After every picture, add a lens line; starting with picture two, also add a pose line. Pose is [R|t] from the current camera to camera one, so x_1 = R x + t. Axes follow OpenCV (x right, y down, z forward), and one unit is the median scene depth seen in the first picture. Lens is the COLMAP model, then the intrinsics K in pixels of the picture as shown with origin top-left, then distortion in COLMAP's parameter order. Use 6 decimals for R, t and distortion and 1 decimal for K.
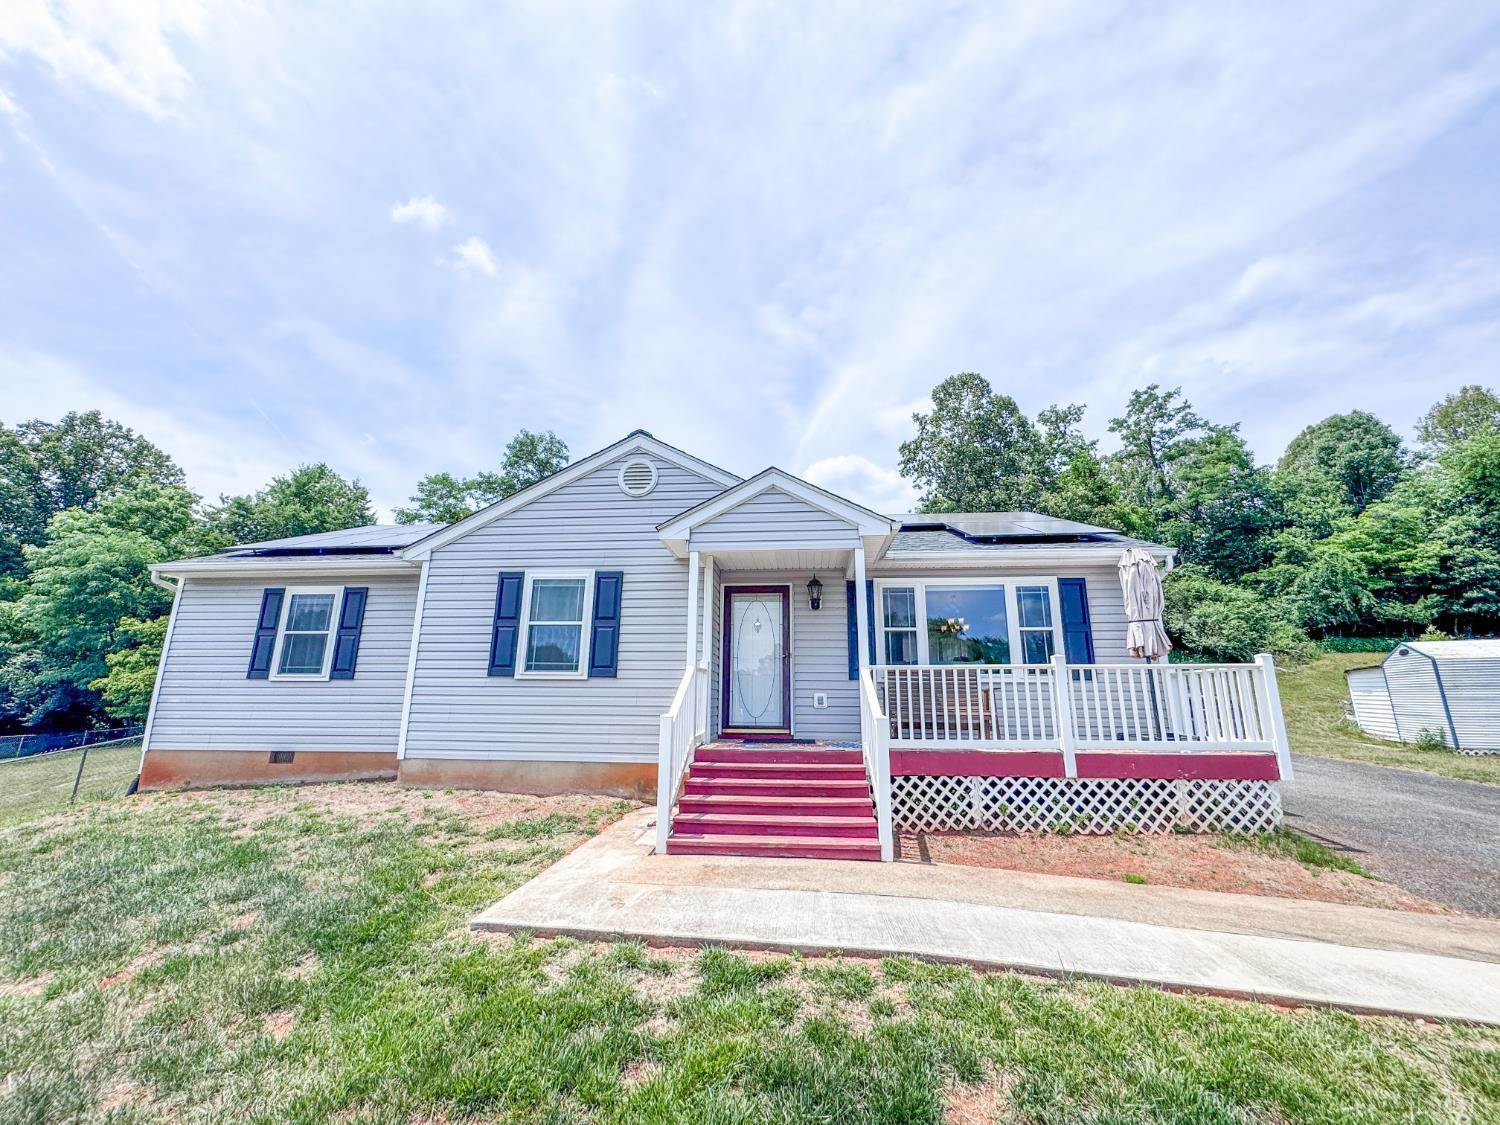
lens RADIAL K [[599.4, 0, 740.8], [0, 599.4, 557.9], [0, 0, 1]] dist [-0.002077, 0.000353]
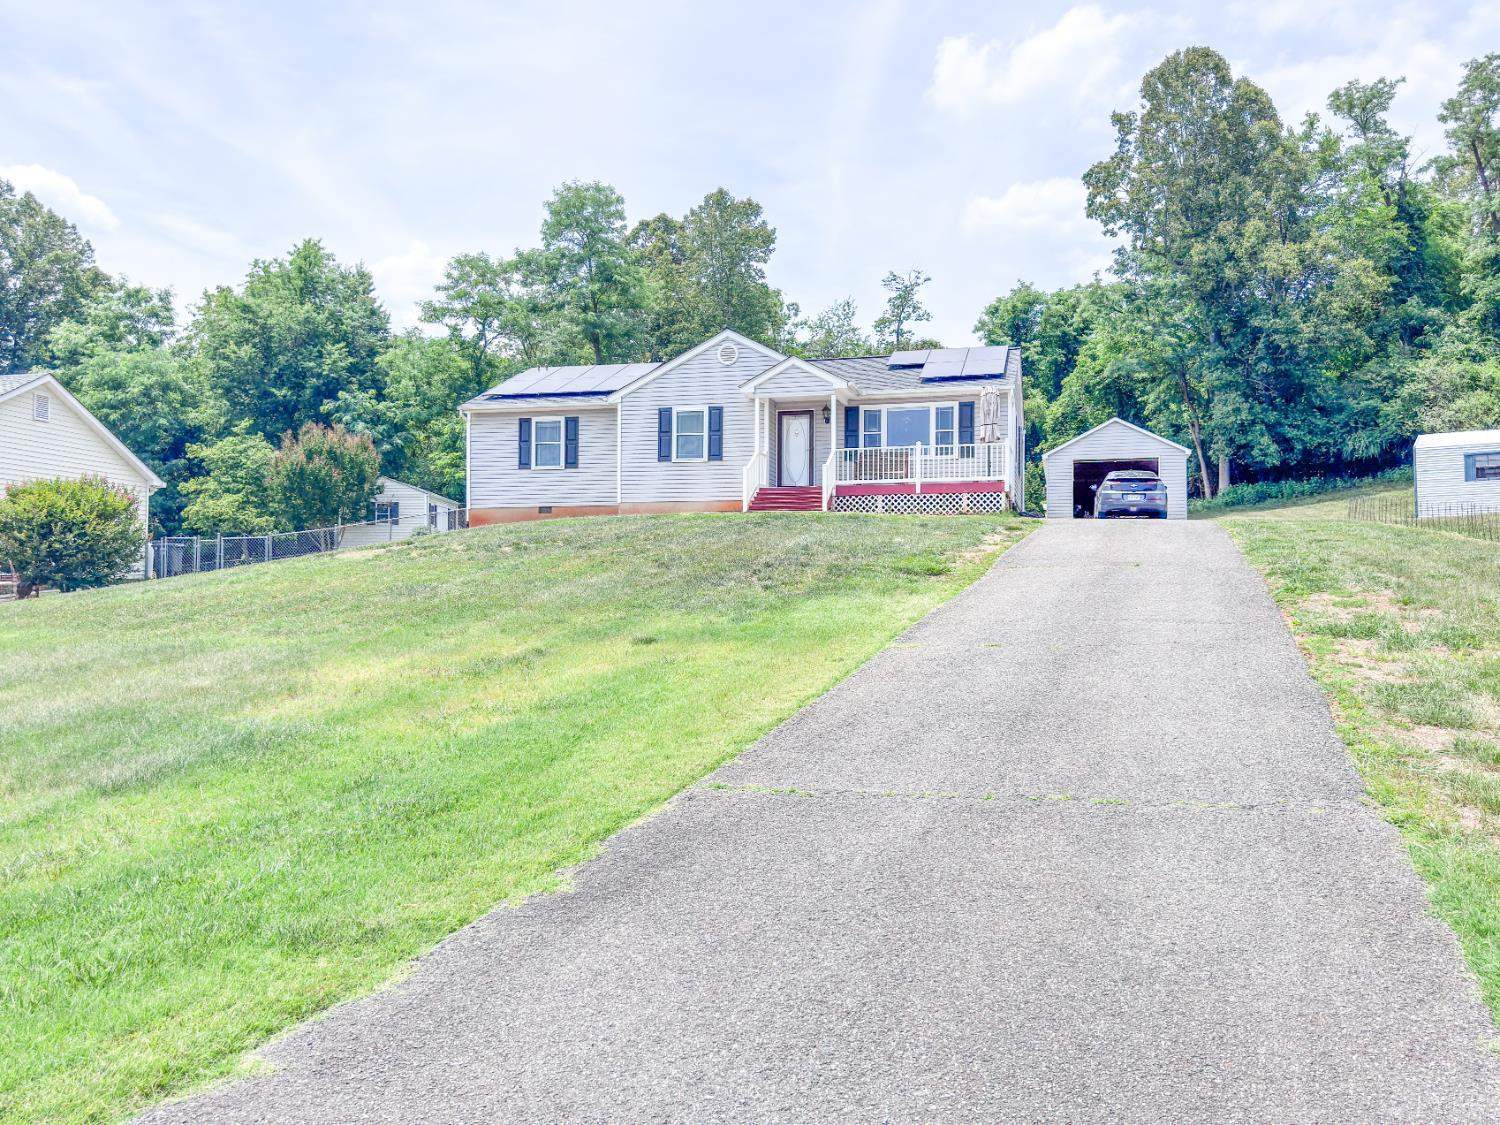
lens RADIAL K [[1264.8, 0, 746.6], [0, 1264.8, 562.0], [0, 0, 1]] dist [0.063417, -0.004059]
pose [[0.988951, -0.009241, -0.147953, 0.437462], [0.038907, 0.979246, 0.198906, -0.268723], [0.143044, -0.202464, 0.968786, -2.781058]]
